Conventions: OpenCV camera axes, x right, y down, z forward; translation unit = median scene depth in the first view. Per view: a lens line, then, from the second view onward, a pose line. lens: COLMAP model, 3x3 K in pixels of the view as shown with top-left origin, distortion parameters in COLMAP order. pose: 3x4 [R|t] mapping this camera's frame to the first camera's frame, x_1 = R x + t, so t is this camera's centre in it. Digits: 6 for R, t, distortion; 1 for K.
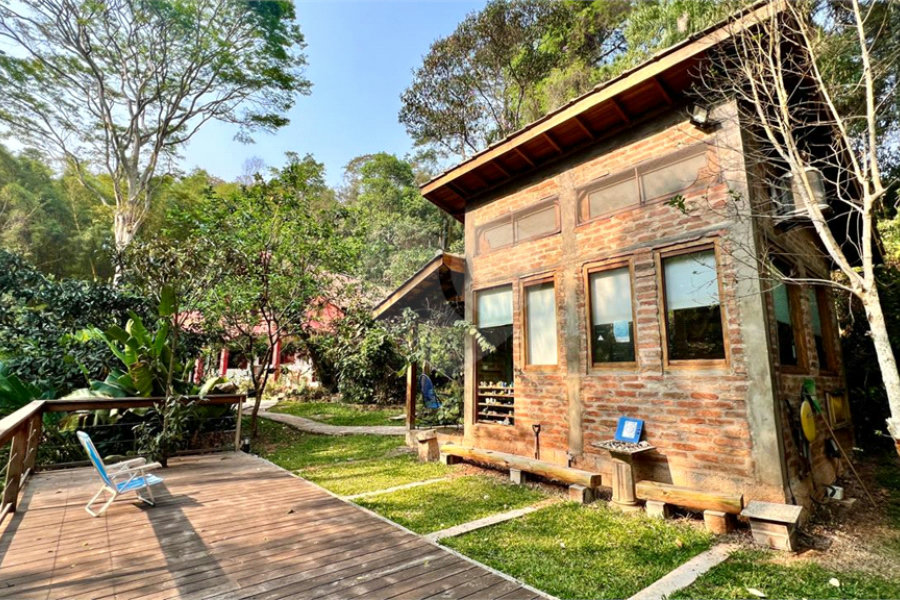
lens RADIAL K [[429.4, 0, 450.0], [0, 429.4, 300.0], [0, 0, 1]] dist [-0.001566, 0.000411]
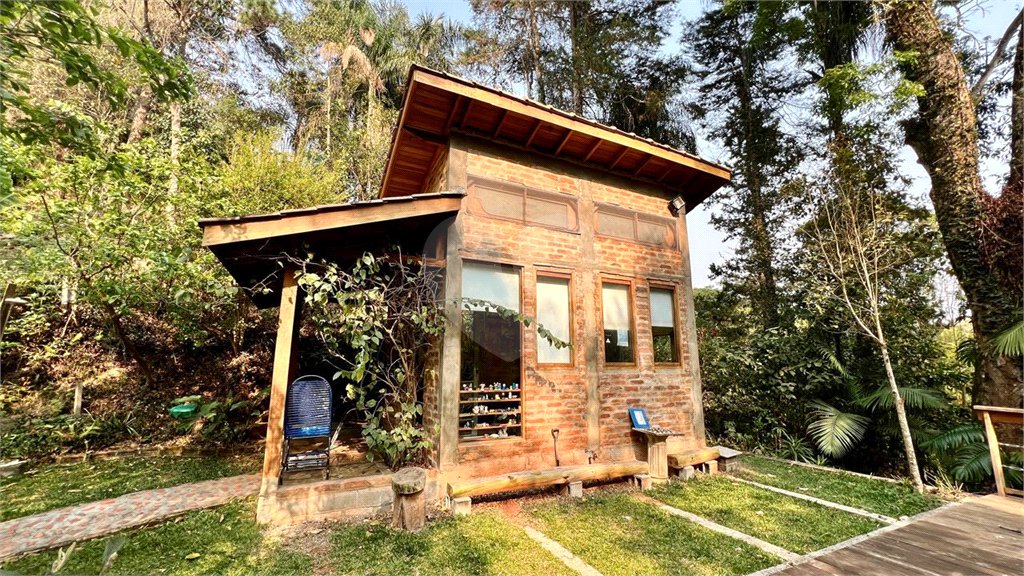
lens RADIAL K [[413.0, 0, 512.0], [0, 413.0, 288.0], [0, 0, 1]] dist [-0.002273, 0.000135]
pose [[0.230241, 0.179423, 0.956450, -0.776220], [-0.169303, 0.975252, -0.142195, 0.149822], [-0.958293, -0.129190, 0.254920, 0.976929]]
